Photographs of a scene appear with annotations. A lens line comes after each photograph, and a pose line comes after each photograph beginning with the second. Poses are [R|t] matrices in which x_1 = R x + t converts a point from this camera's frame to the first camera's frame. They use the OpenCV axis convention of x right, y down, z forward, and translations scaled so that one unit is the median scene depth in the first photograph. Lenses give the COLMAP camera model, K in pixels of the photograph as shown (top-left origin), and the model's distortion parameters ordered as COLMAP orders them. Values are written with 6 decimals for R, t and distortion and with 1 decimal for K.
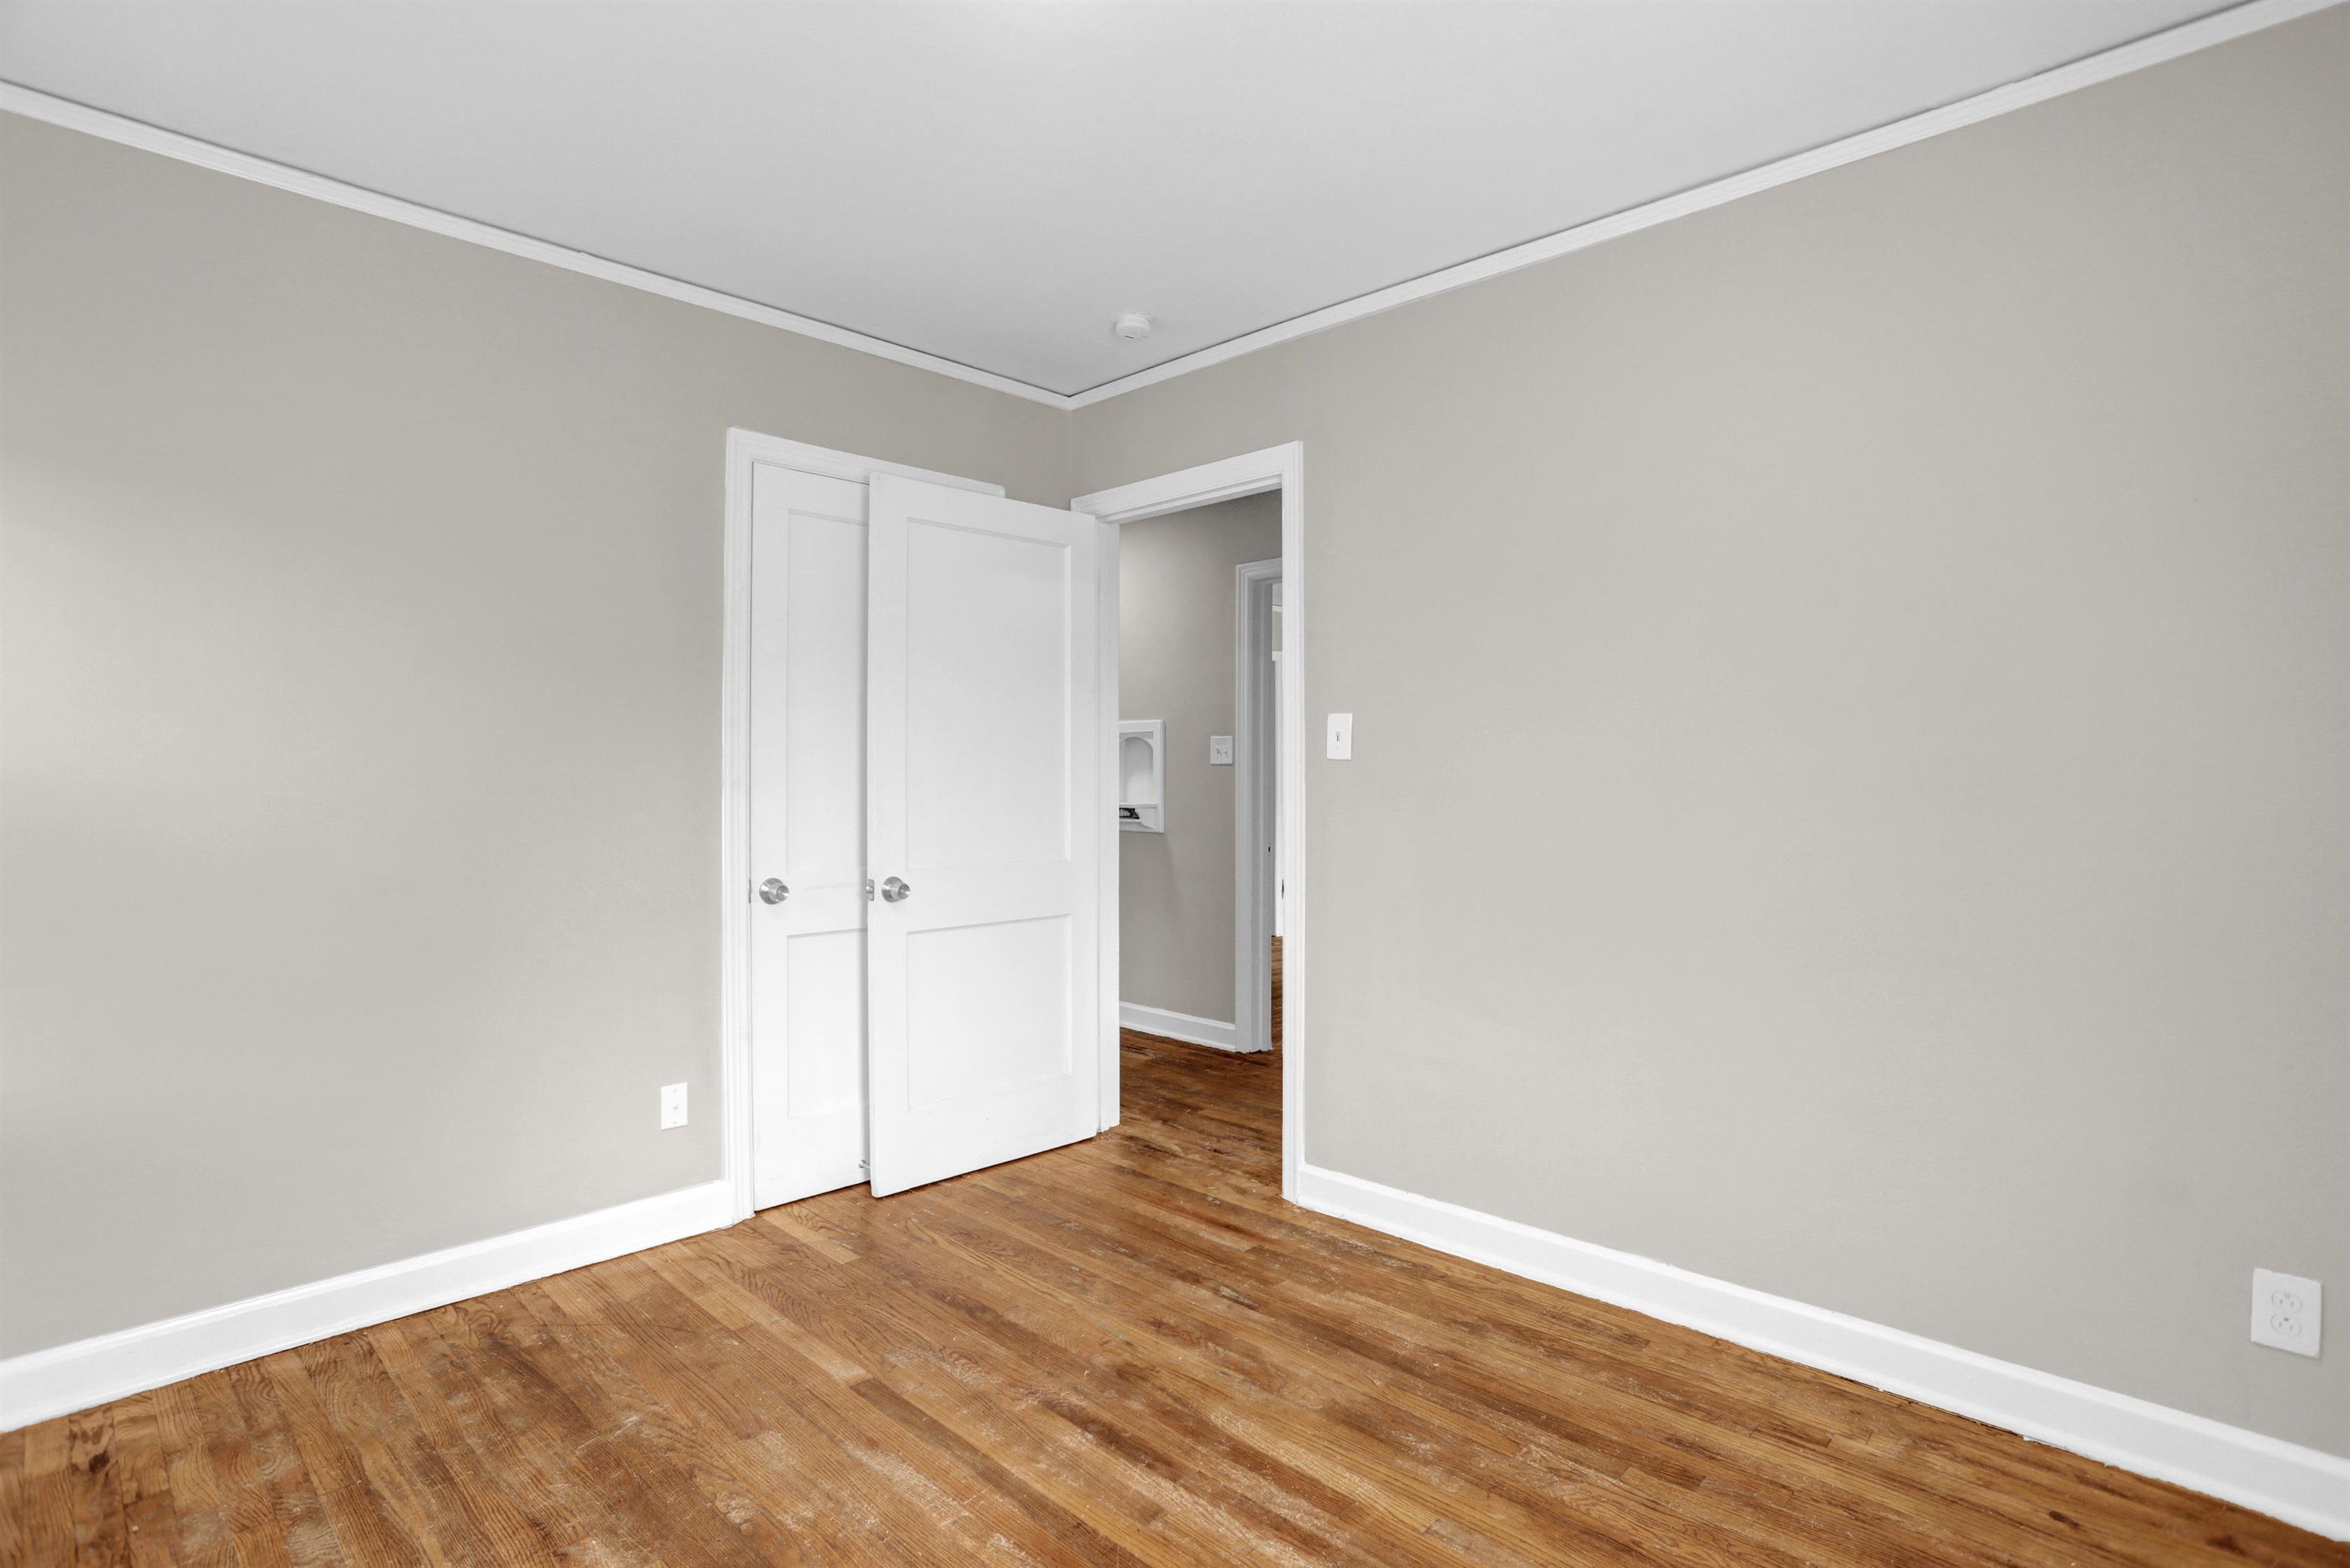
lens RADIAL K [[1142.7, 0, 1178.2], [0, 1142.7, 777.4], [0, 0, 1]] dist [-0.044073, 0.015771]
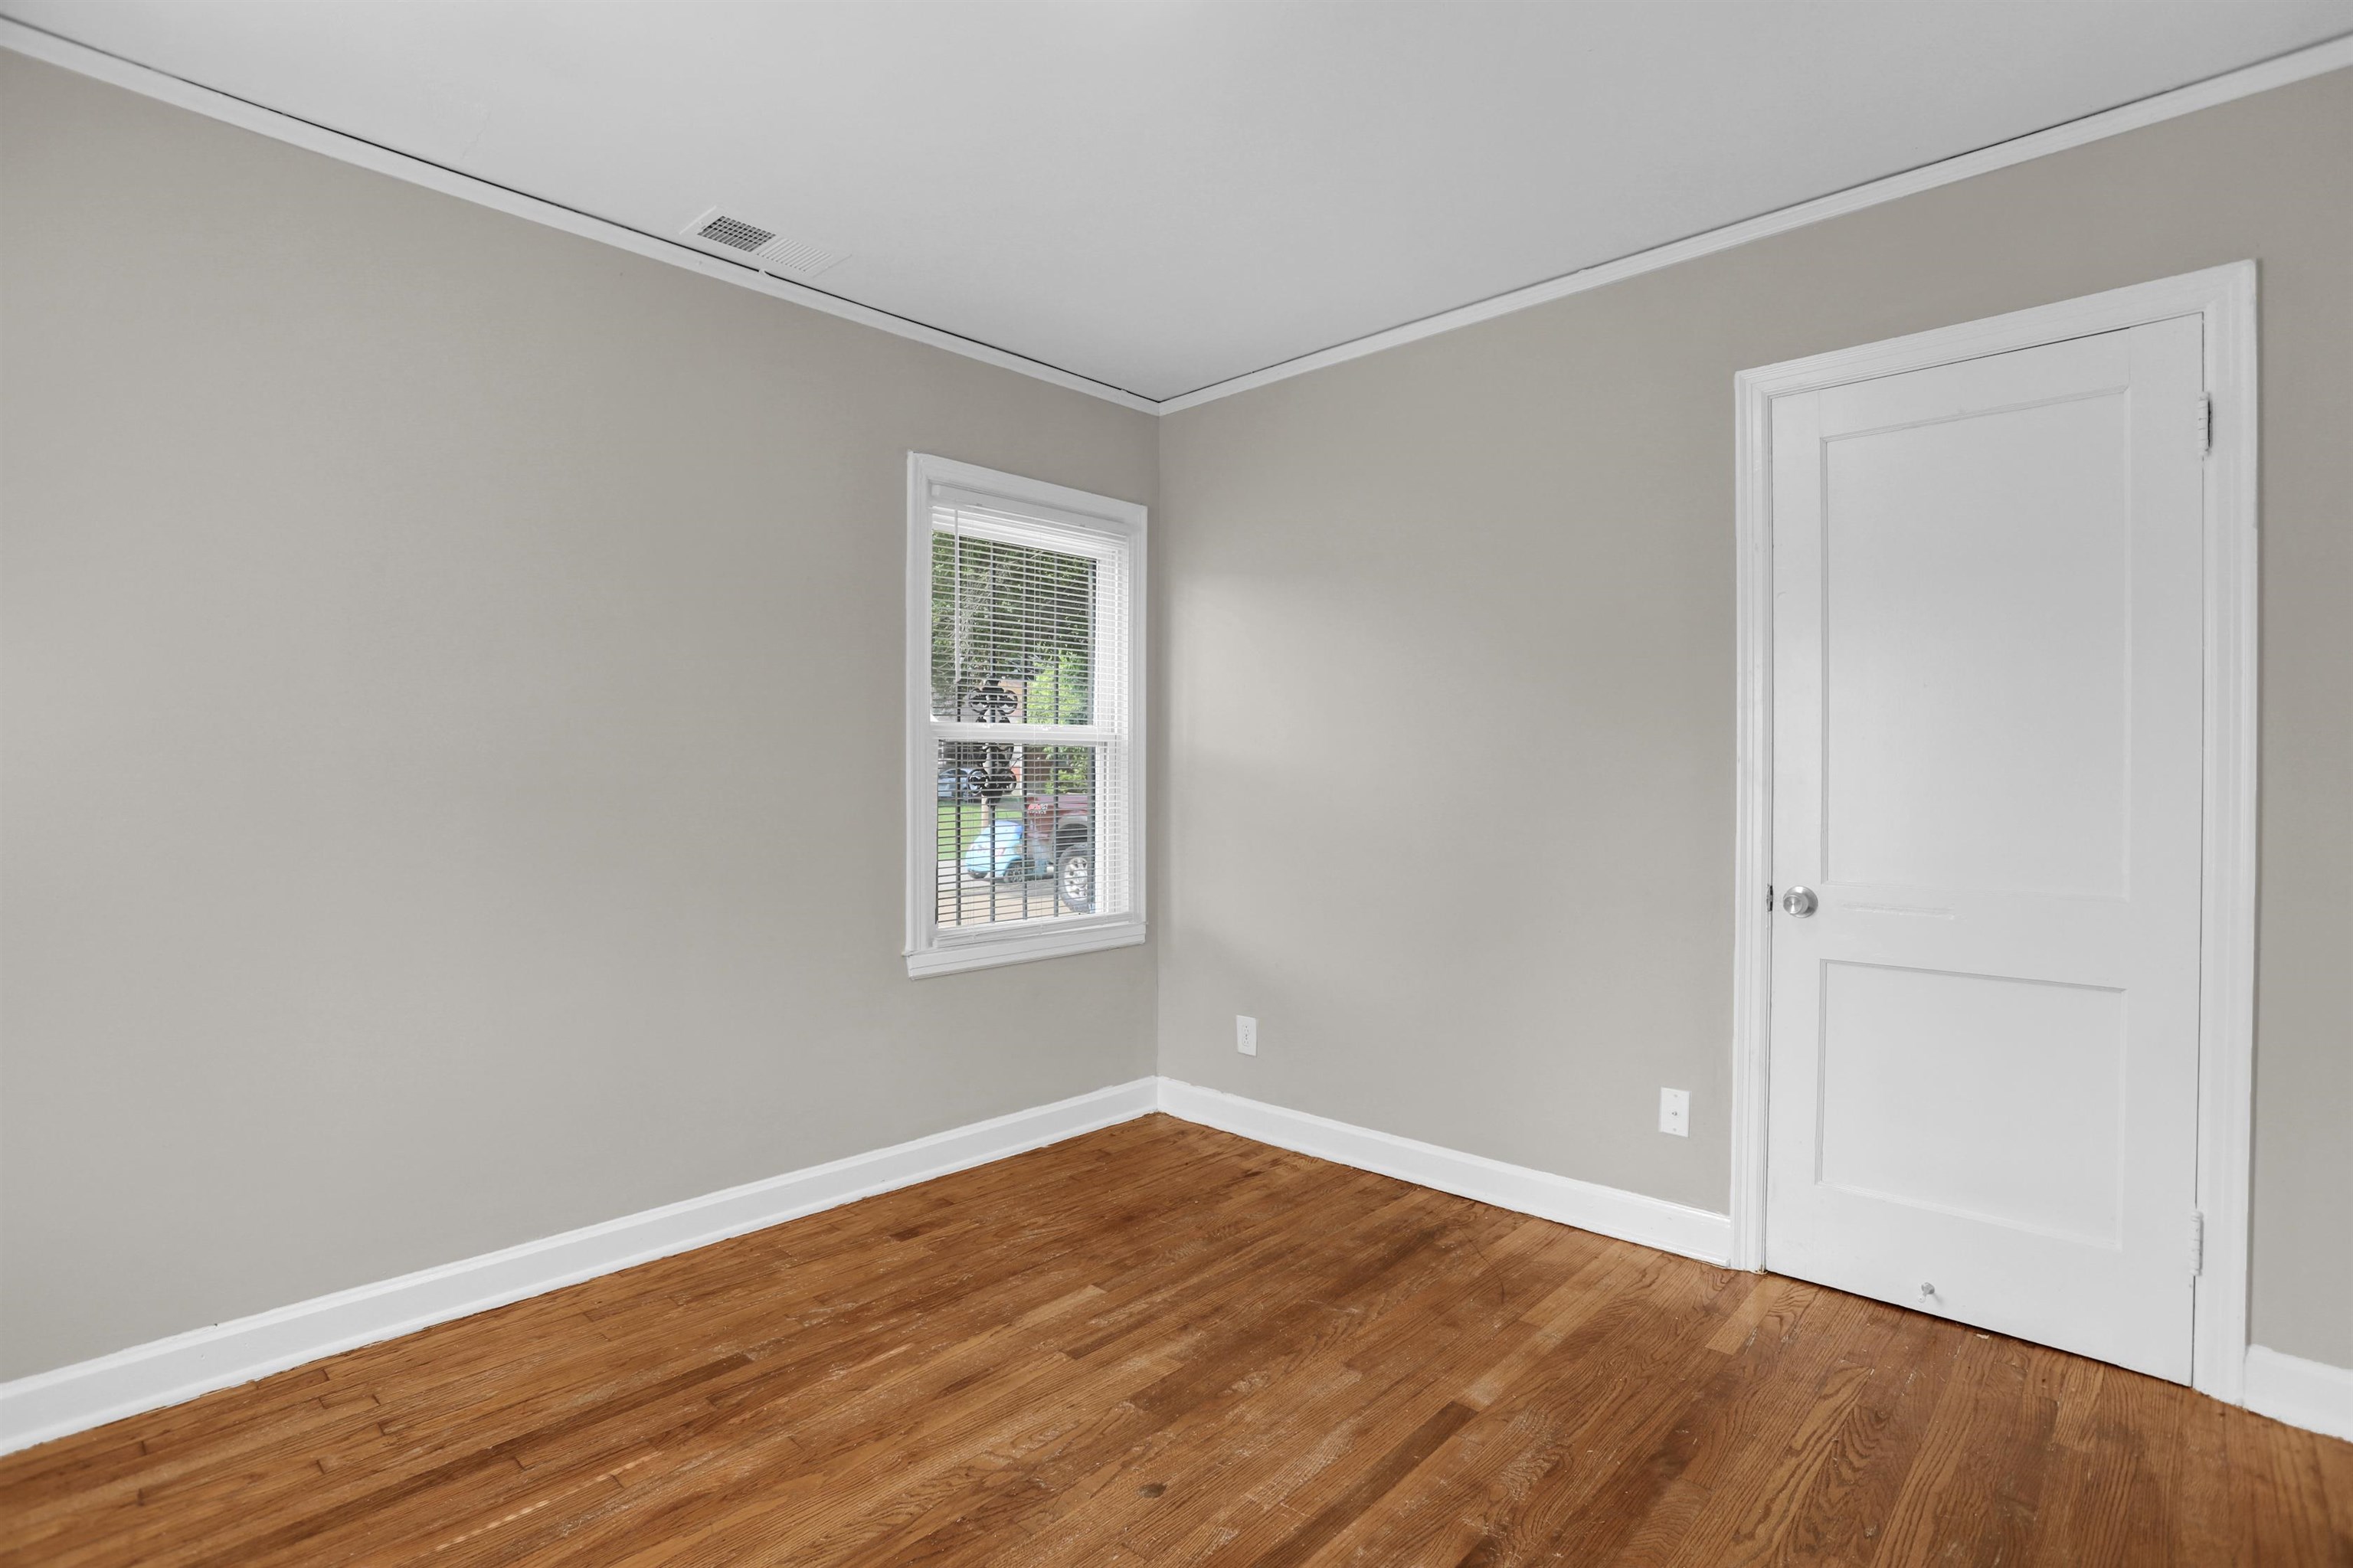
lens RADIAL K [[1144.3, 0, 1177.5], [0, 1144.3, 775.8], [0, 0, 1]] dist [-0.044073, 0.015771]
pose [[0.011333, -0.001408, -0.999935, 0.622817], [0.002337, 0.999996, -0.001381, 0.010247], [0.999933, -0.002322, 0.011336, 0.708936]]
